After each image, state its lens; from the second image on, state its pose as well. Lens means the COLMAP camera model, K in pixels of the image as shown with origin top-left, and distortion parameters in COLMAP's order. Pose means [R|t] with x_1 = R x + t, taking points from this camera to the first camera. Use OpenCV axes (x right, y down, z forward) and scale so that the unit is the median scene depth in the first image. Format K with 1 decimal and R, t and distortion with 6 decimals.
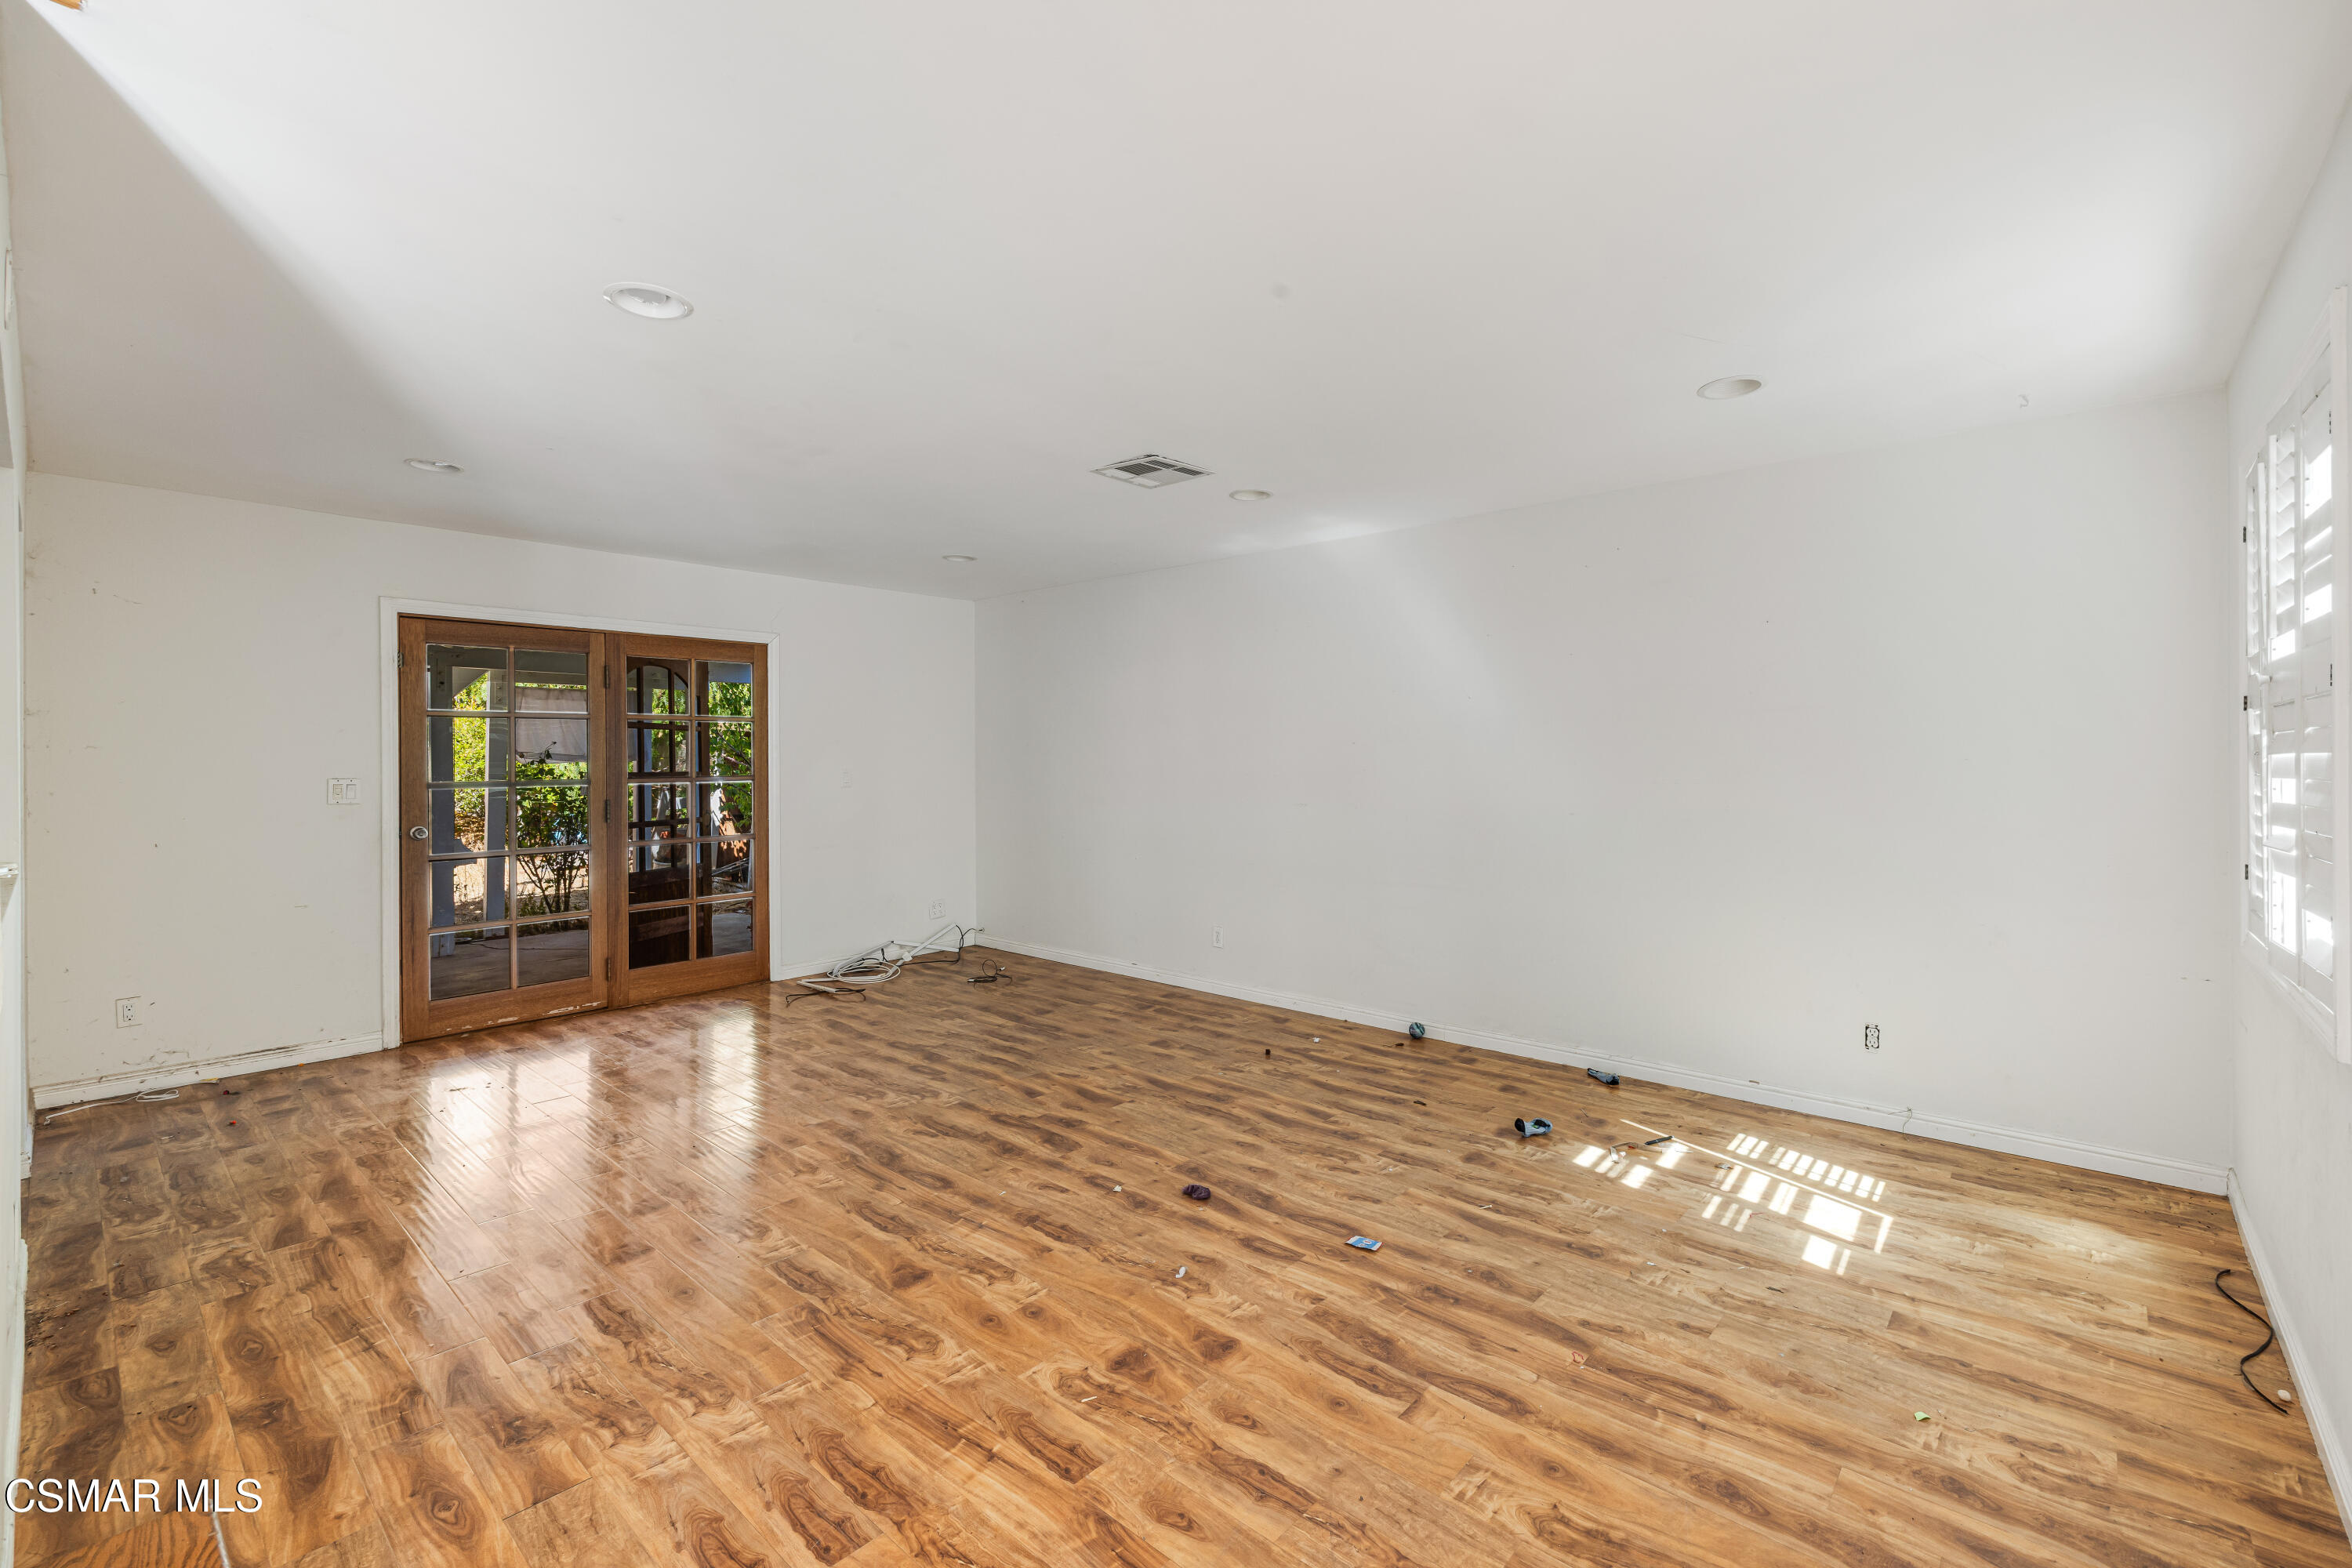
lens RADIAL K [[983.7, 0, 1180.7], [0, 983.7, 776.2], [0, 0, 1]] dist [-0.000060, -0.000072]
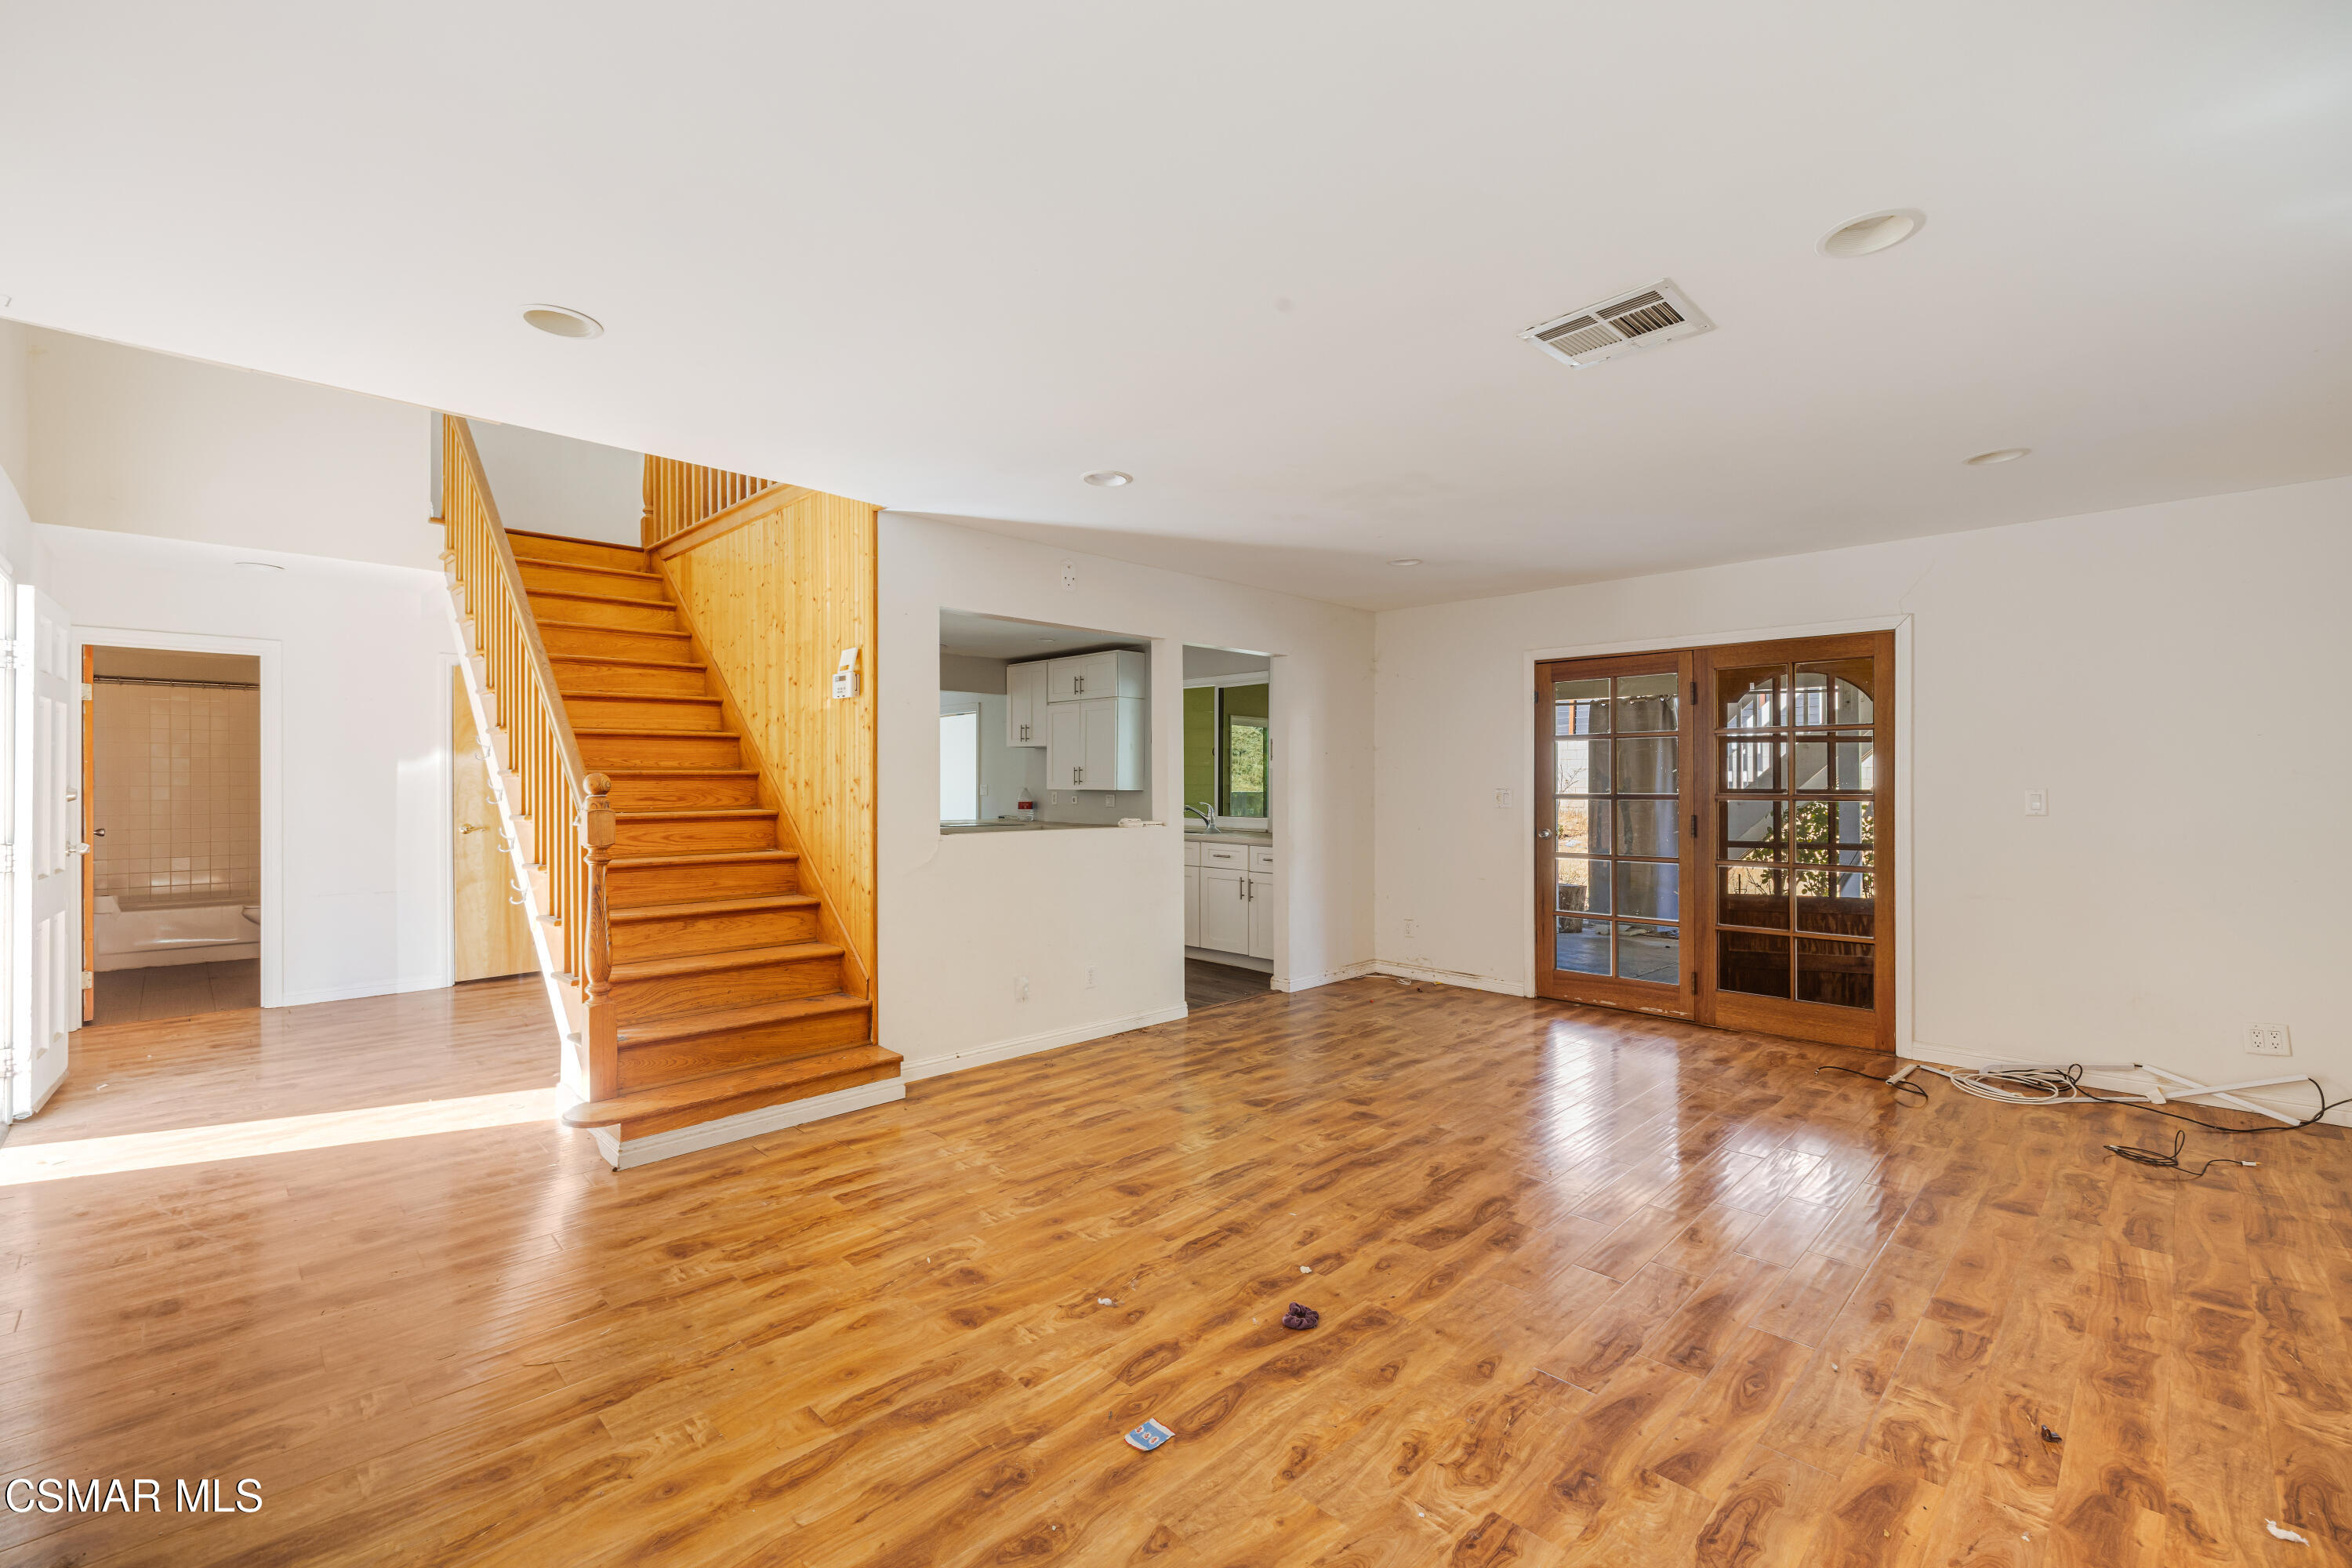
lens RADIAL K [[983.7, 0, 1180.7], [0, 983.7, 776.2], [0, 0, 1]] dist [-0.000060, -0.000072]
pose [[-0.036455, 0.000175, -0.999335, 0.839540], [-0.020122, 0.999797, 0.000909, -0.010916], [0.999133, 0.020142, -0.036444, 0.960318]]
